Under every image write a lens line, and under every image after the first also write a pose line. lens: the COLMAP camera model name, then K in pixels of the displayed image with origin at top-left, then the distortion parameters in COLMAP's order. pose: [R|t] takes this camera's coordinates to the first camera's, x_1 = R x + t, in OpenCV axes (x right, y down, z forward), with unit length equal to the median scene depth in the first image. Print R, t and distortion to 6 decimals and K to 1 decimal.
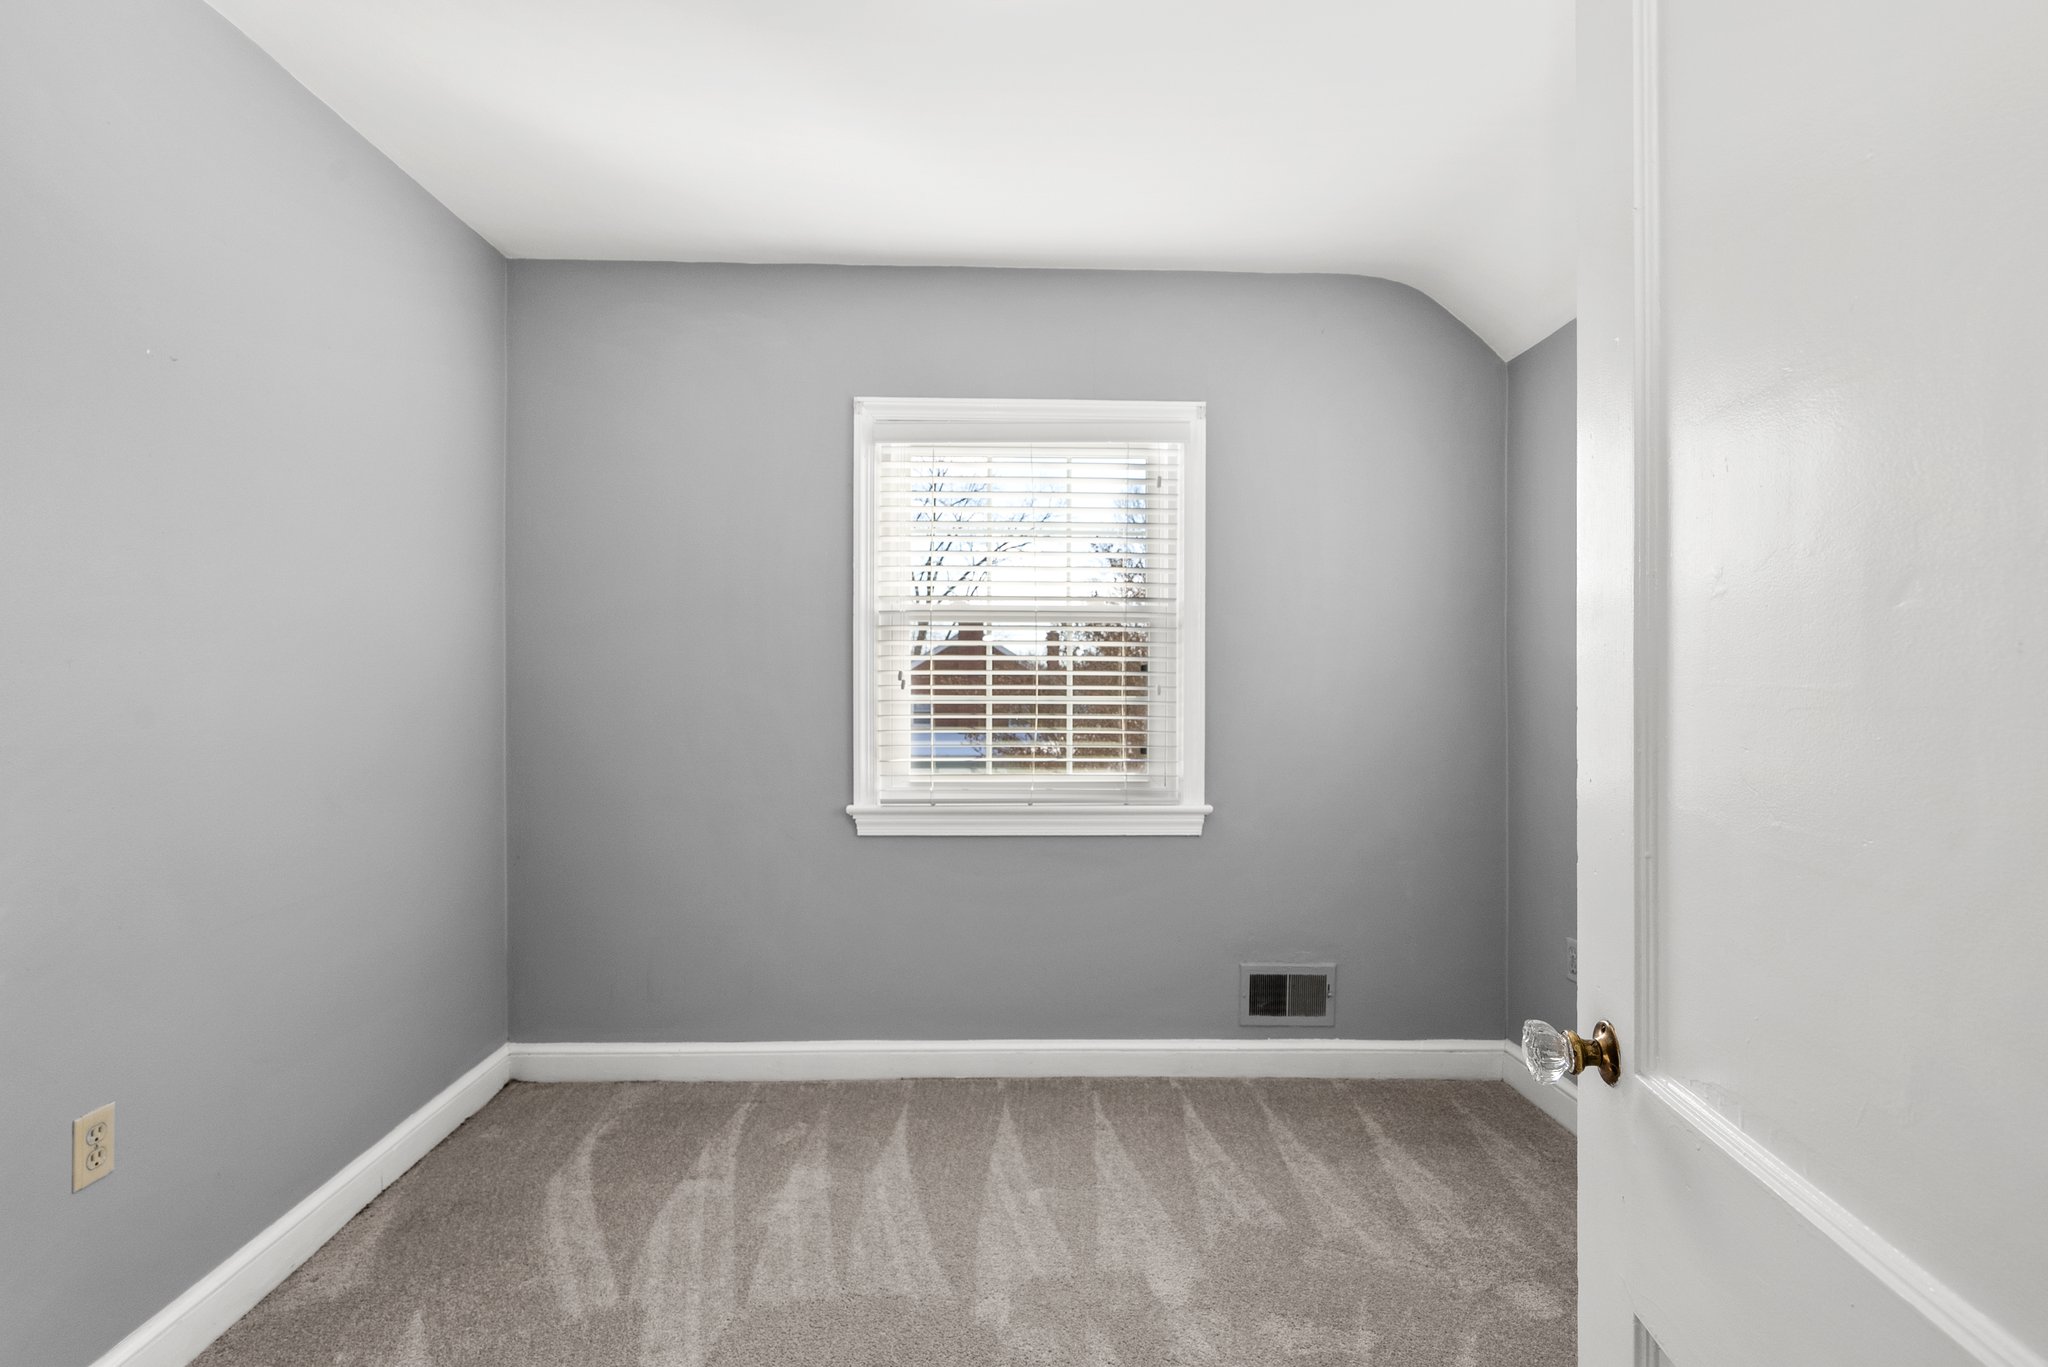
lens RADIAL K [[931.8, 0, 1006.8], [0, 931.8, 668.1], [0, 0, 1]] dist [0.000251, 0.000390]
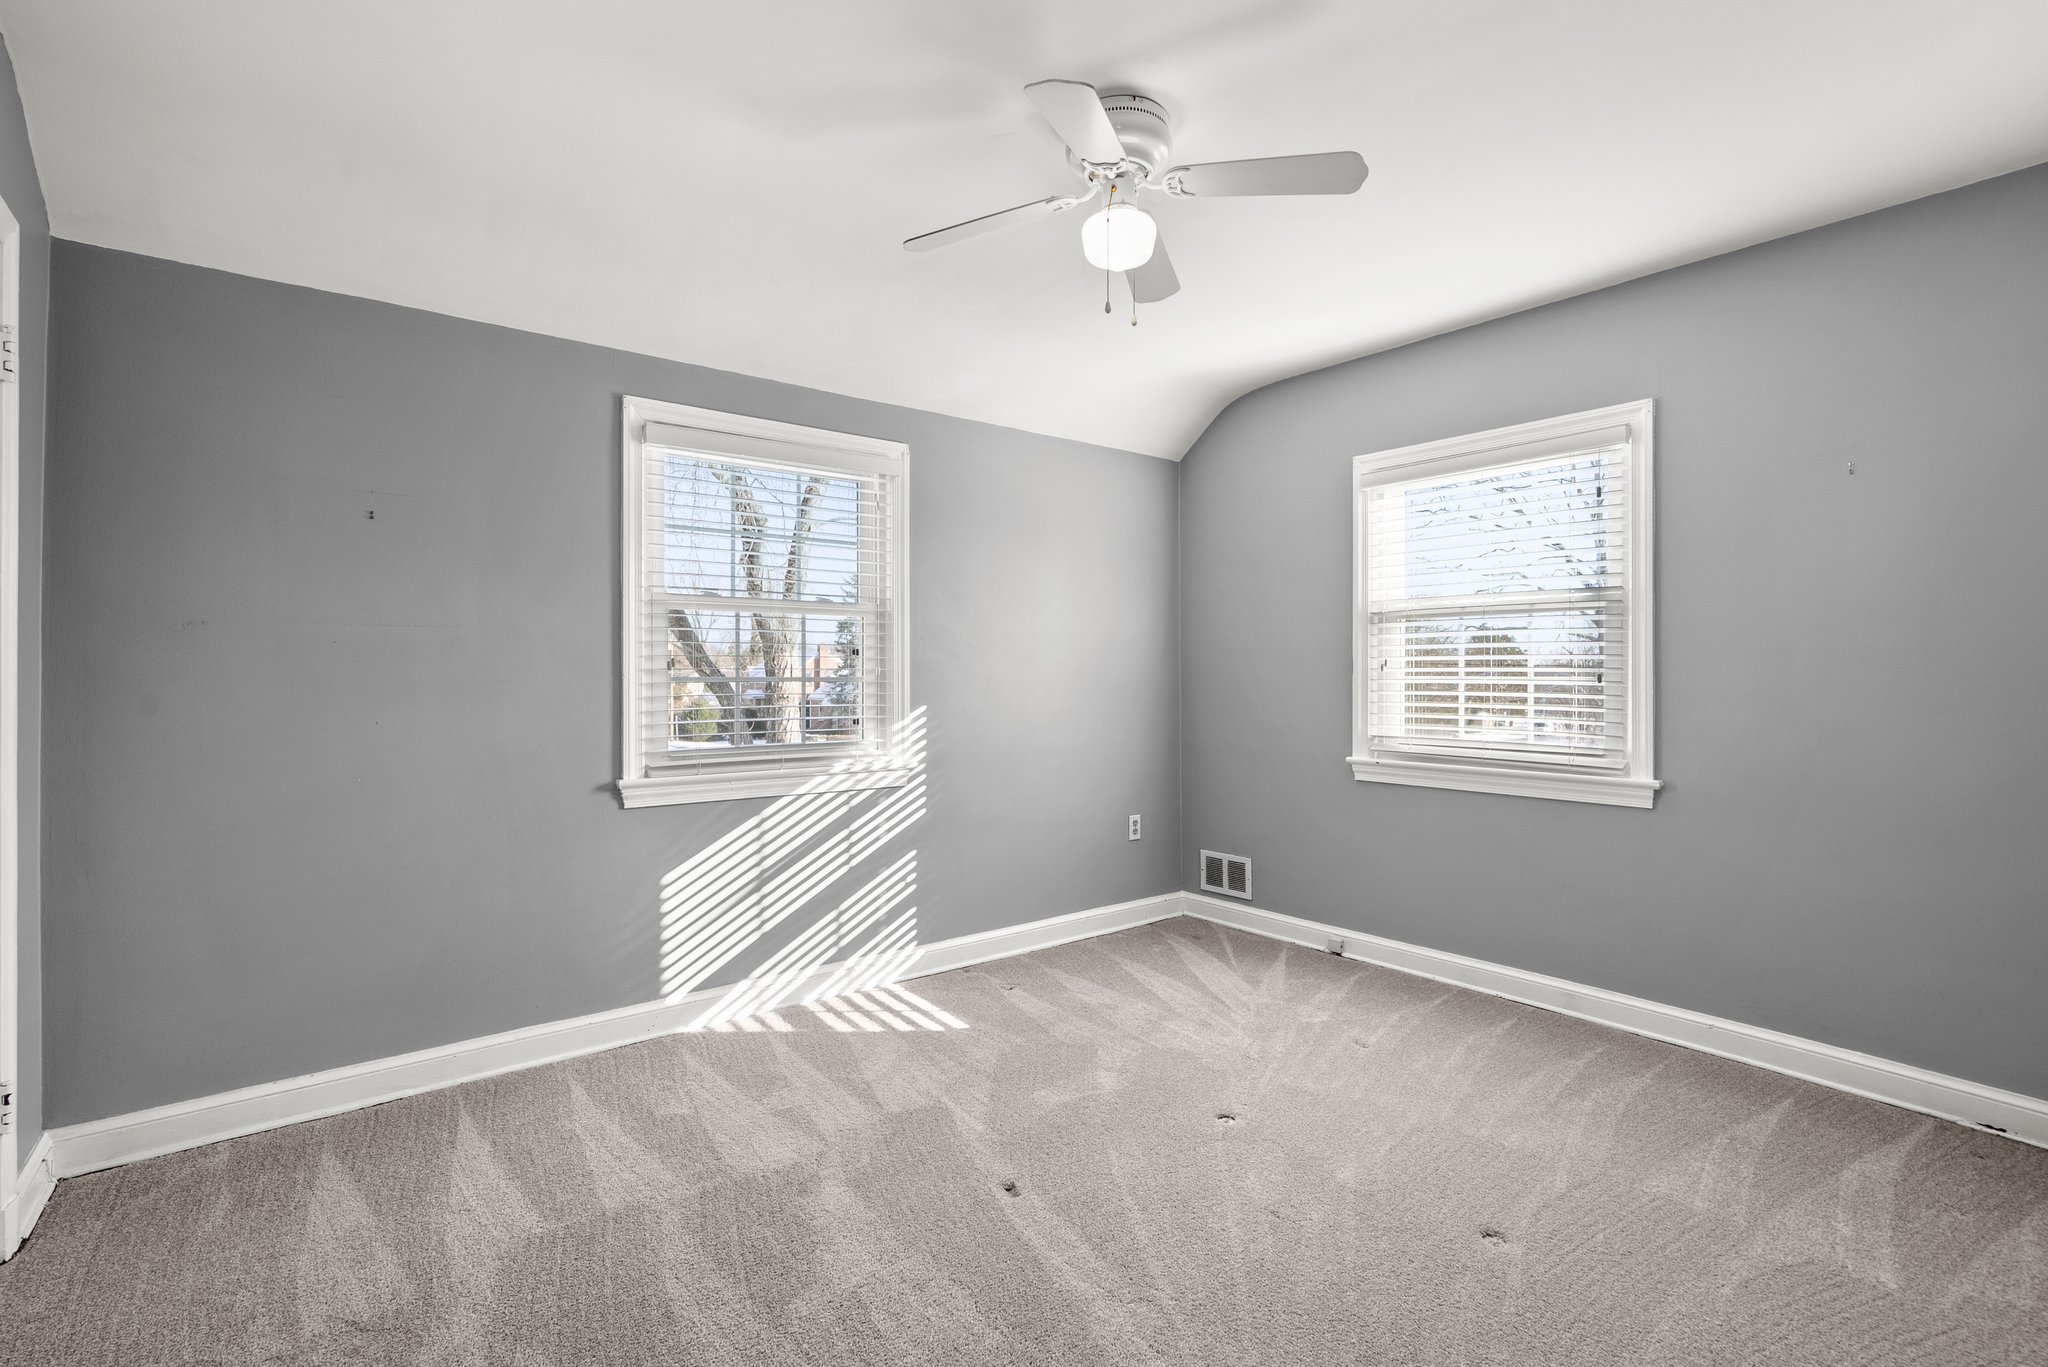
lens RADIAL K [[931.8, 0, 1006.8], [0, 931.8, 668.1], [0, 0, 1]] dist [0.000251, 0.000390]
pose [[0.597791, -0.003207, -0.801645, 0.621247], [0.019373, 0.999758, 0.010447, -0.006319], [0.801418, -0.021776, 0.597709, -0.222607]]
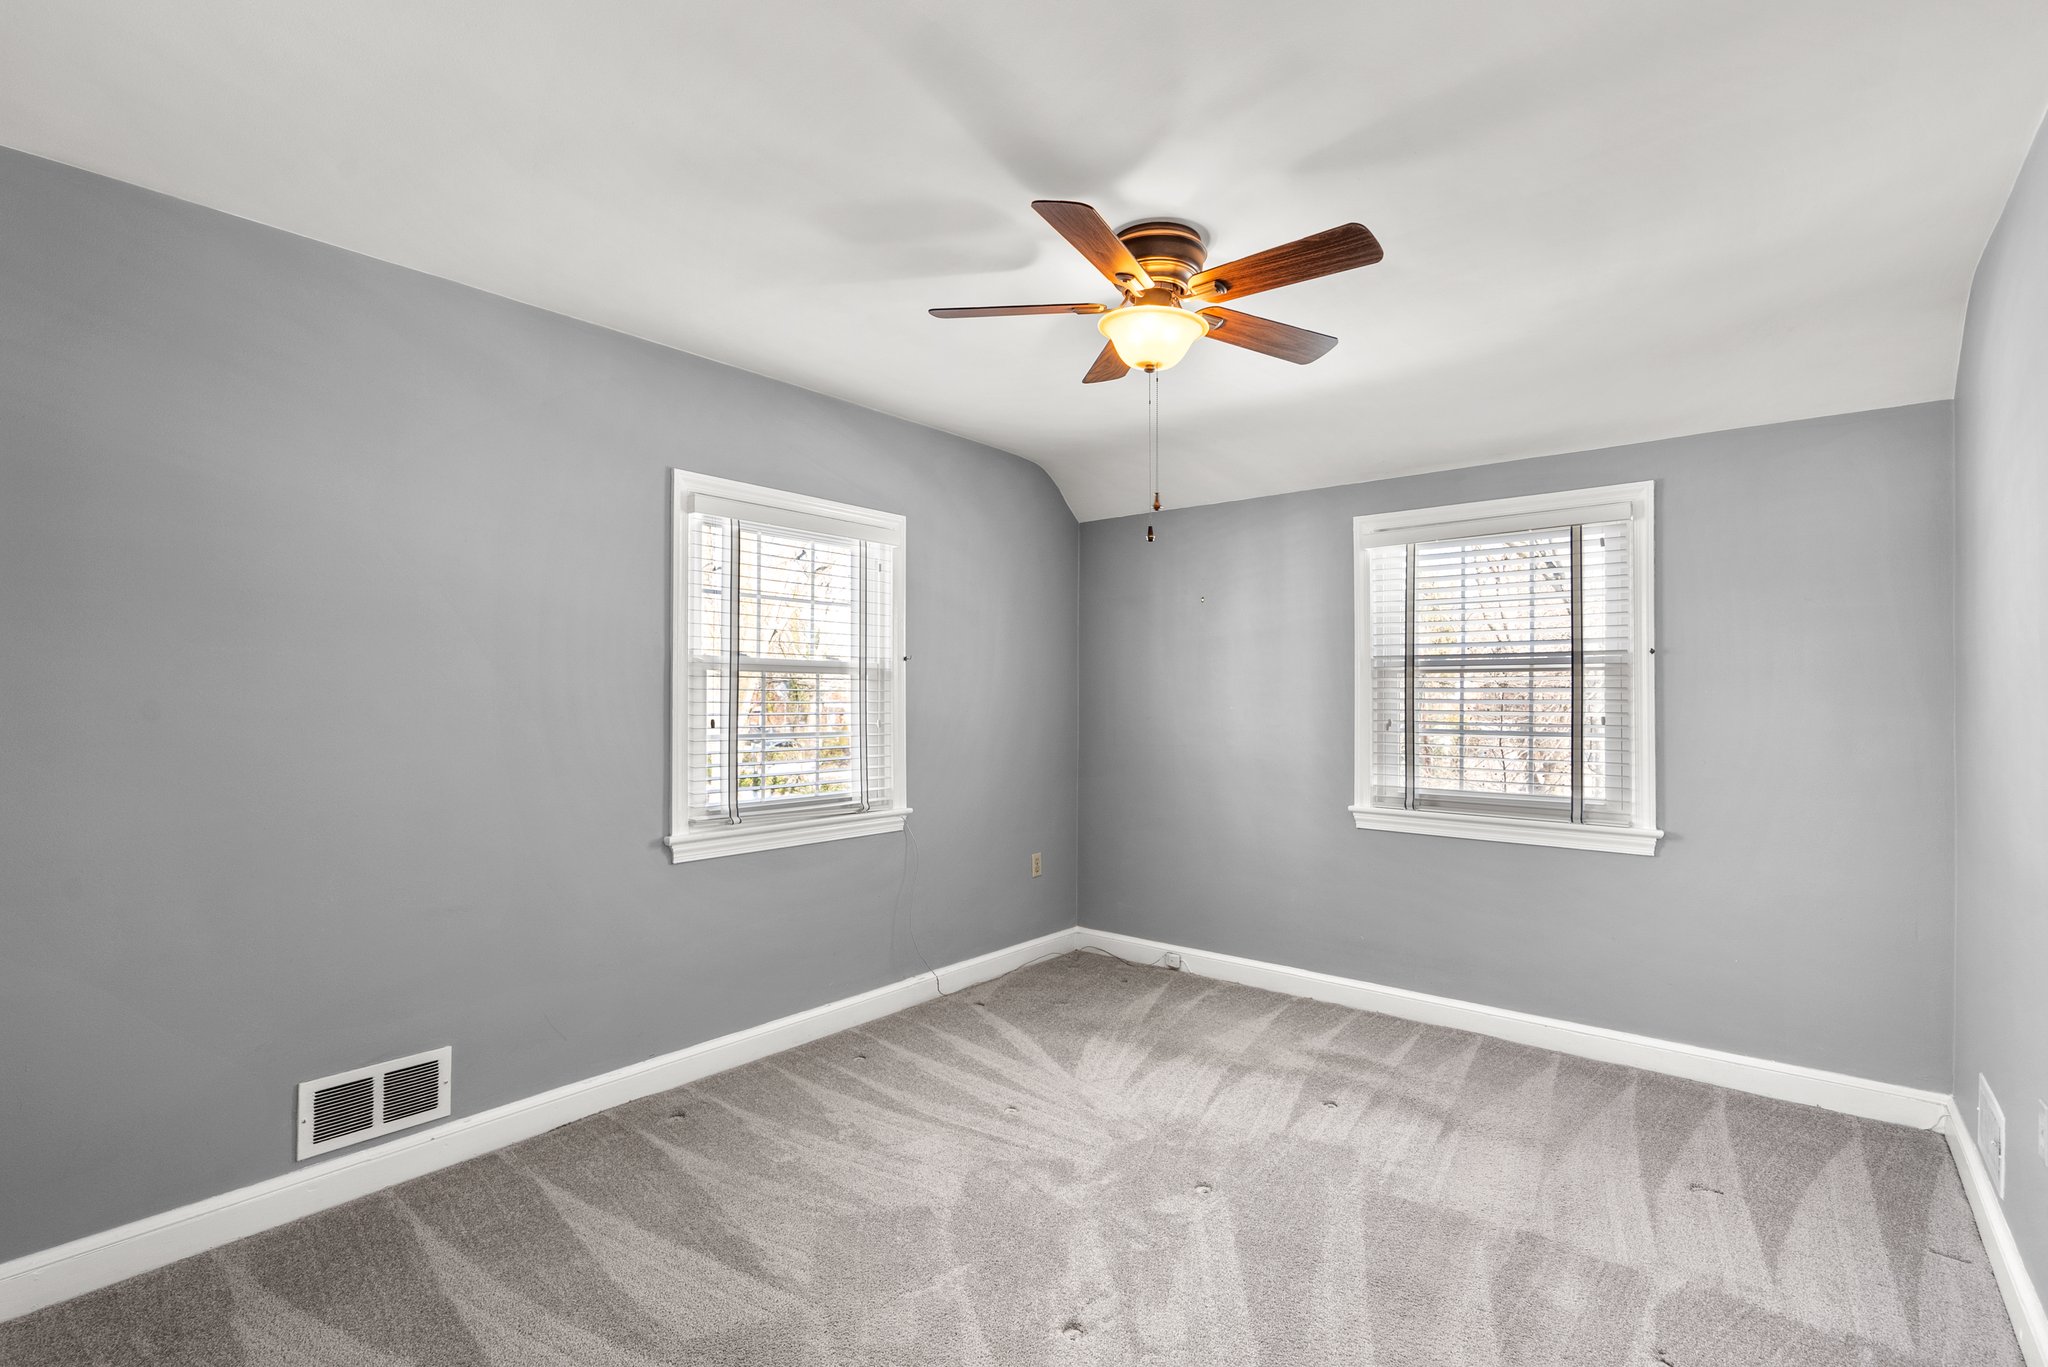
lens RADIAL K [[947.0, 0, 1021.1], [0, 947.0, 674.0], [0, 0, 1]] dist [-0.000710, -0.000272]
pose [[0.649871, 0.017794, 0.759836, -0.742823], [0.005846, 0.999579, -0.028408, -0.010122], [-0.760022, 0.022904, 0.649494, -0.044088]]
